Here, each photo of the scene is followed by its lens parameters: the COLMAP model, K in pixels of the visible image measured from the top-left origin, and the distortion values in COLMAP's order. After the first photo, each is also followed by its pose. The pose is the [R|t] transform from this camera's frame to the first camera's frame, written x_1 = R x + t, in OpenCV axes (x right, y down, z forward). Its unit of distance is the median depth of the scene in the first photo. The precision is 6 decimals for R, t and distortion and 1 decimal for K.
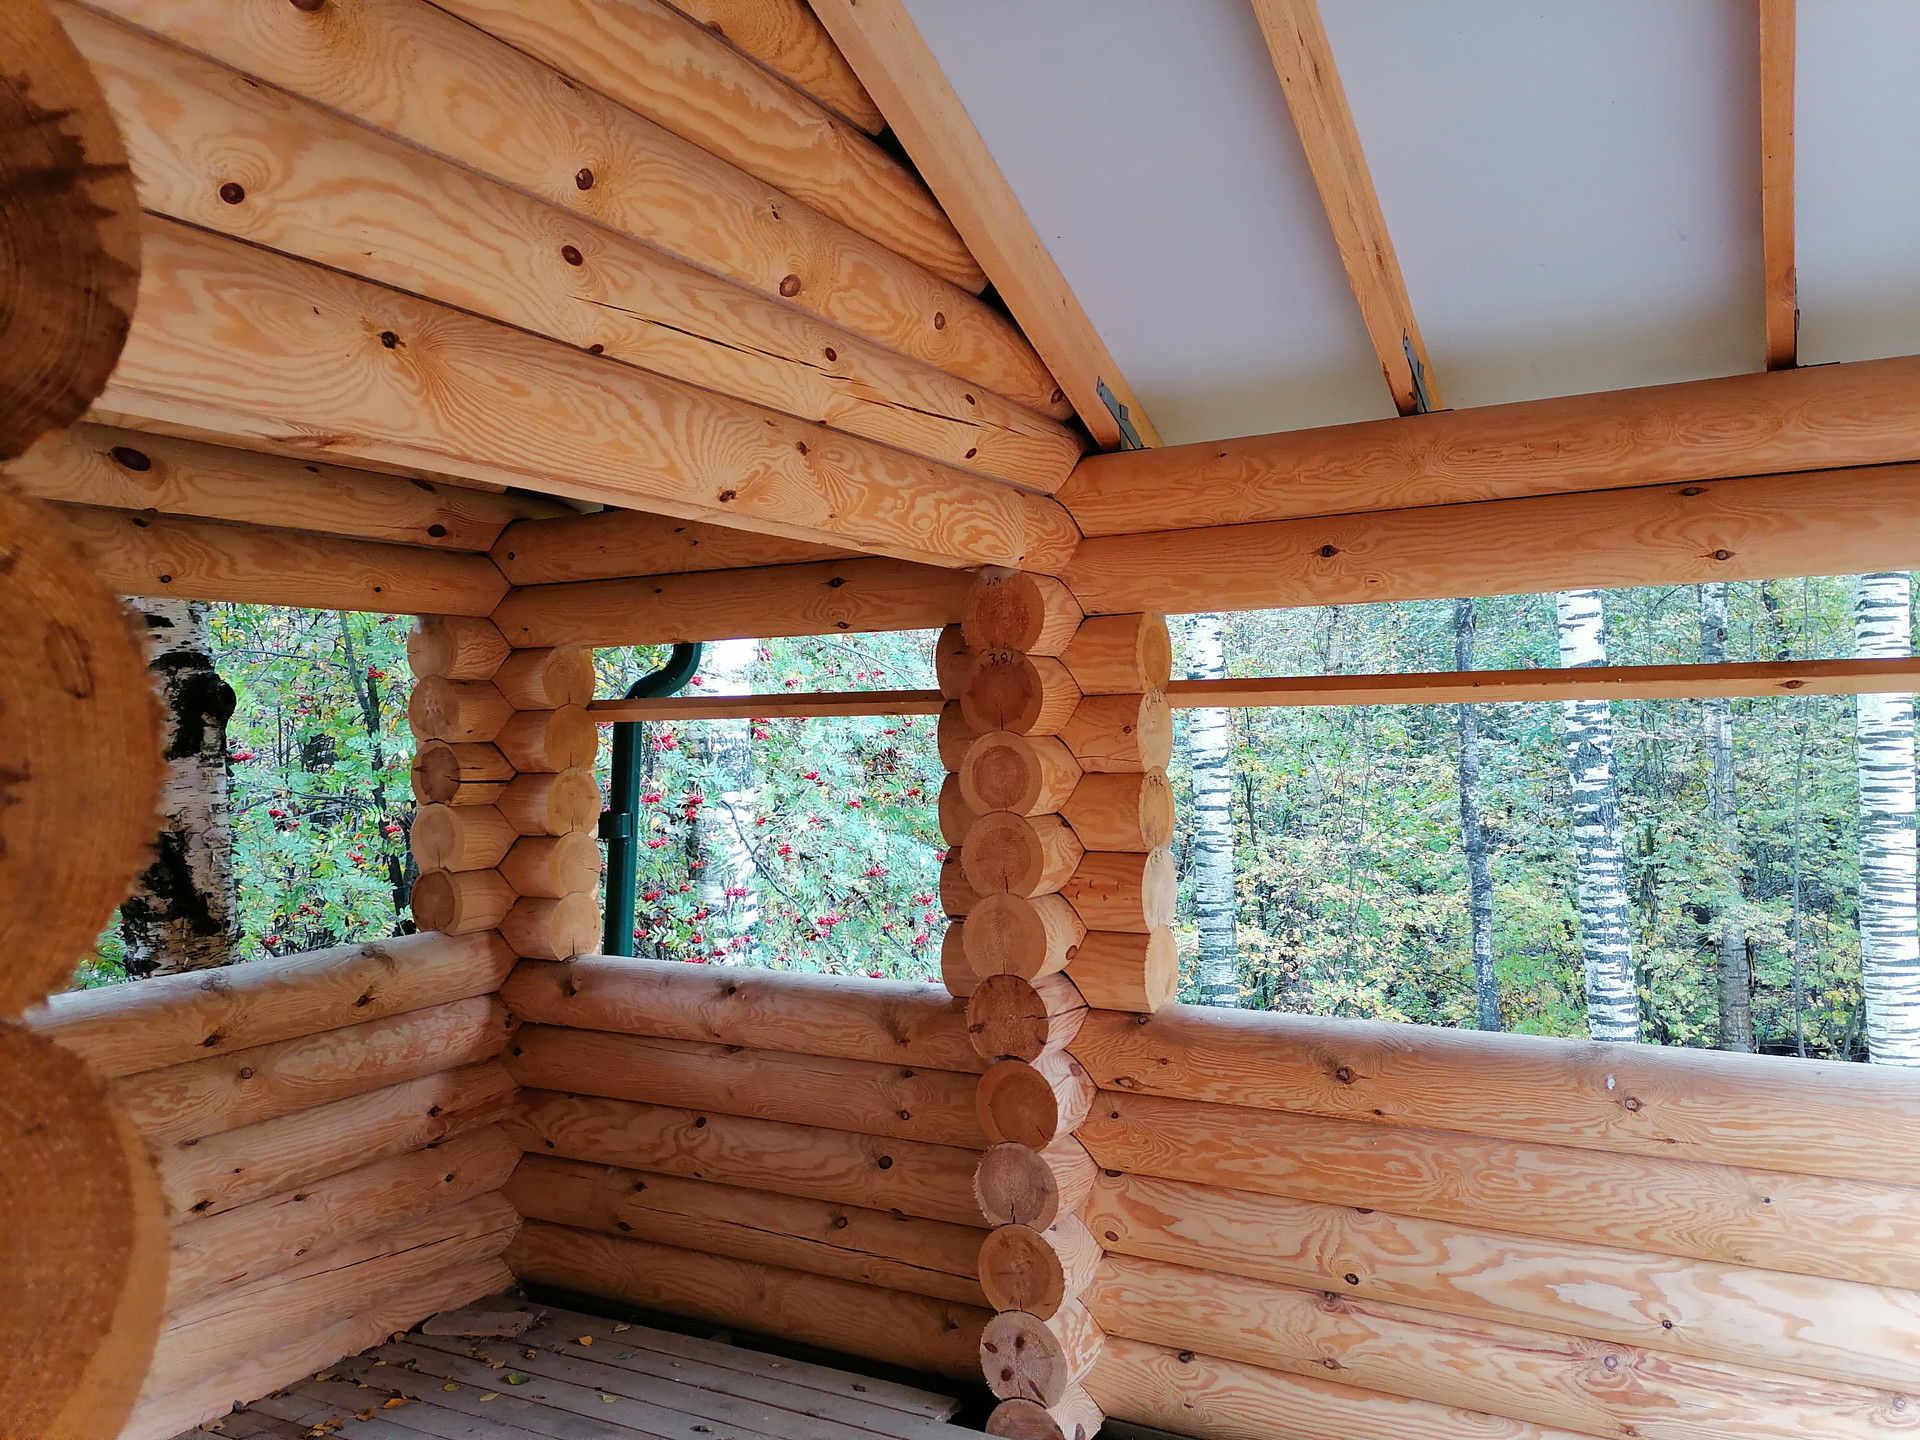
lens RADIAL K [[1420.0, 0, 966.9], [0, 1420.0, 718.9], [0, 0, 1]] dist [0.097772, -0.115942]
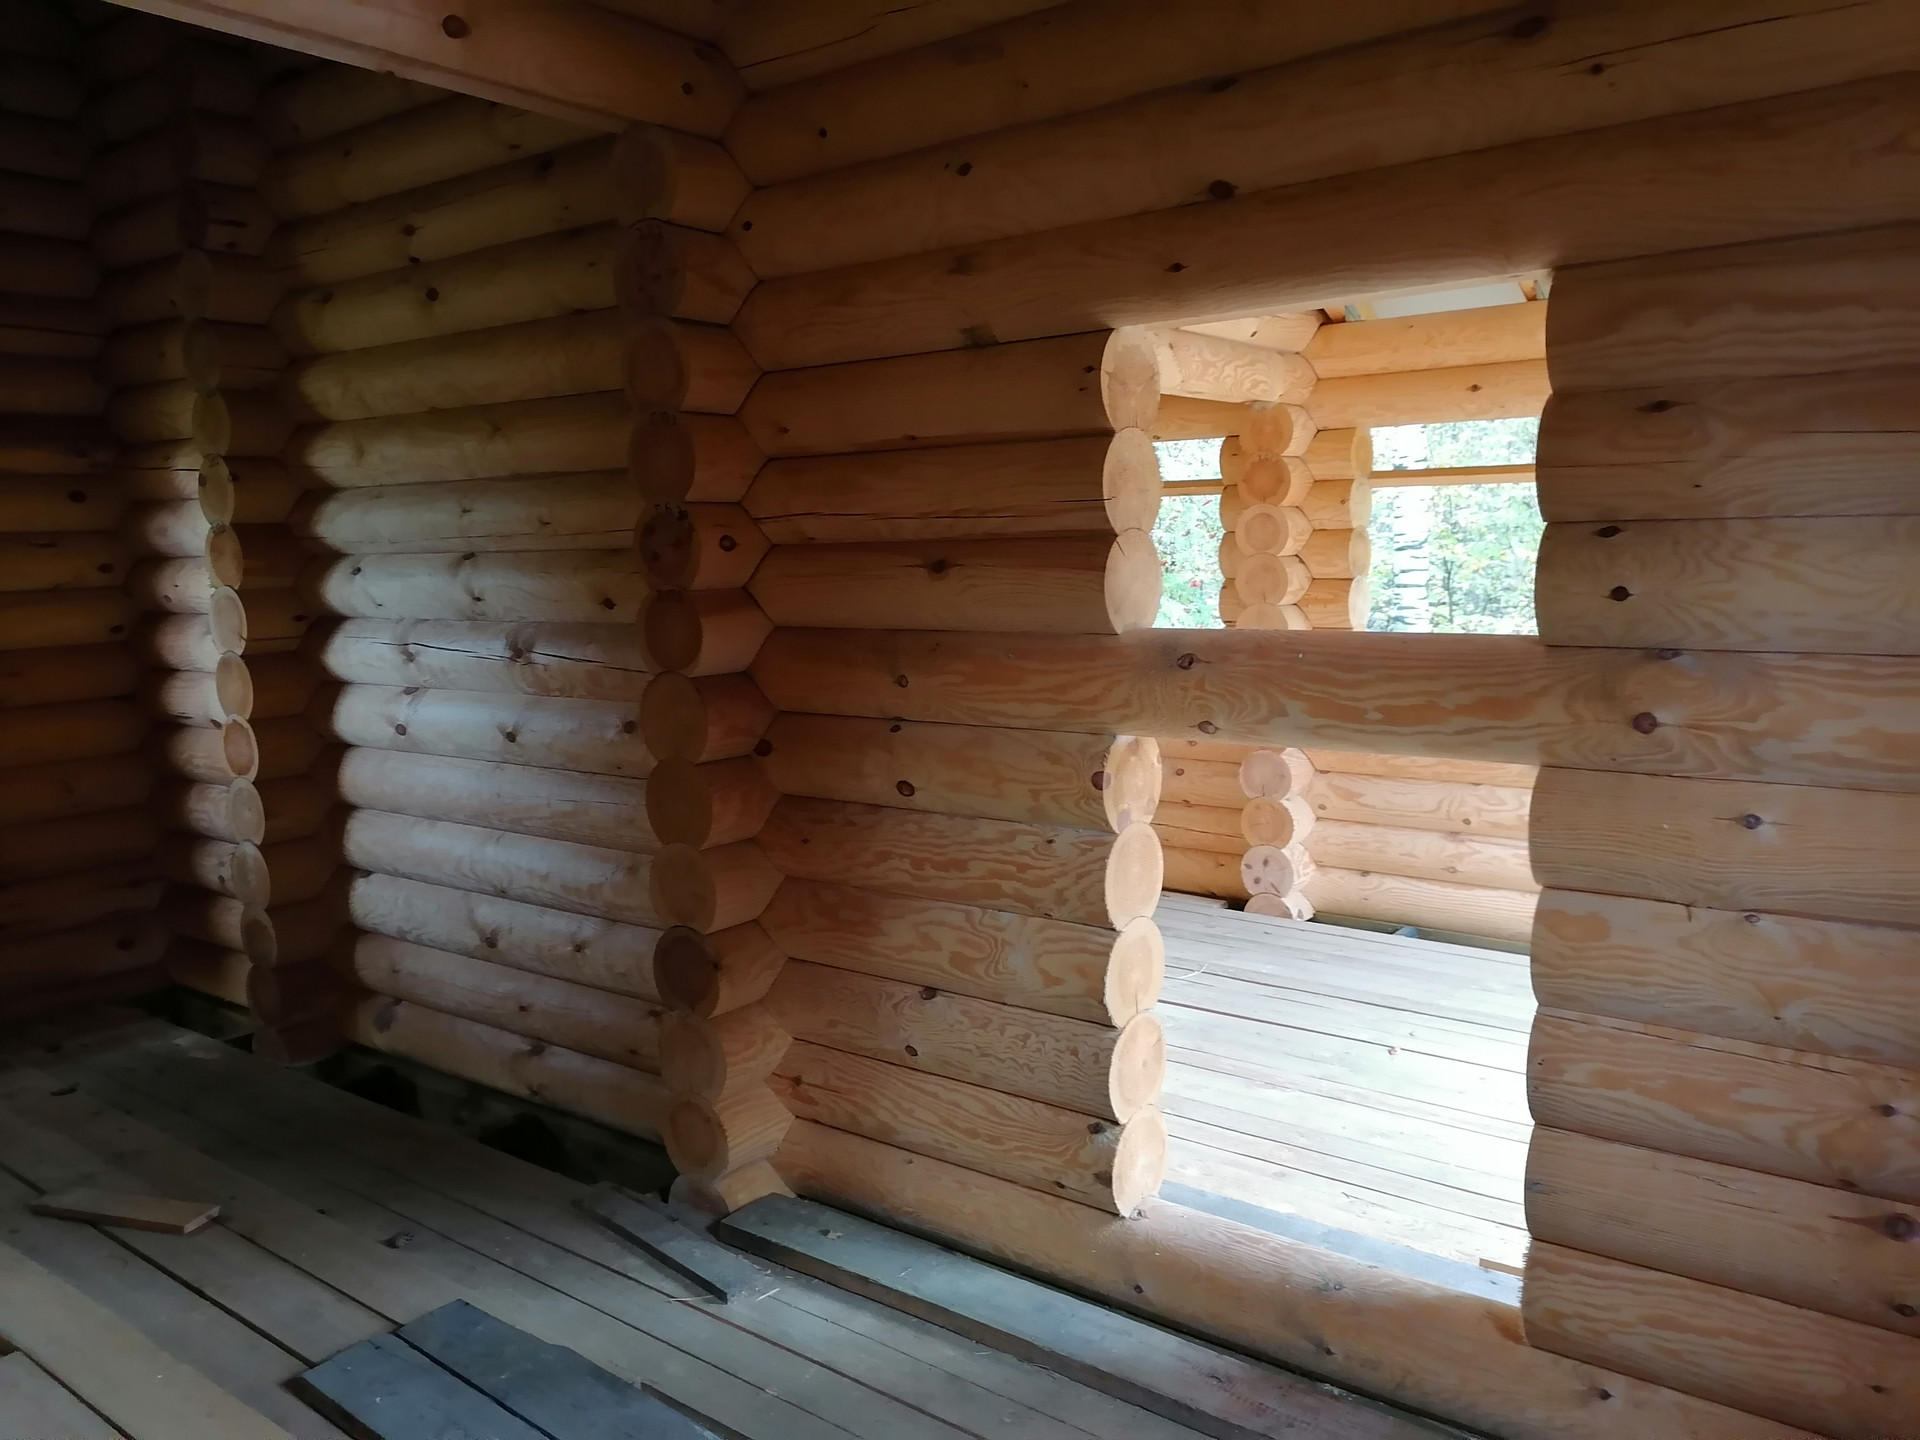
lens RADIAL K [[1420.0, 0, 966.9], [0, 1420.0, 718.9], [0, 0, 1]] dist [0.097772, -0.115942]
pose [[0.990918, 0.013578, -0.133778, -0.090802], [0.005490, 0.989973, 0.141148, 0.019857], [0.134354, -0.140601, 0.980908, -0.694149]]
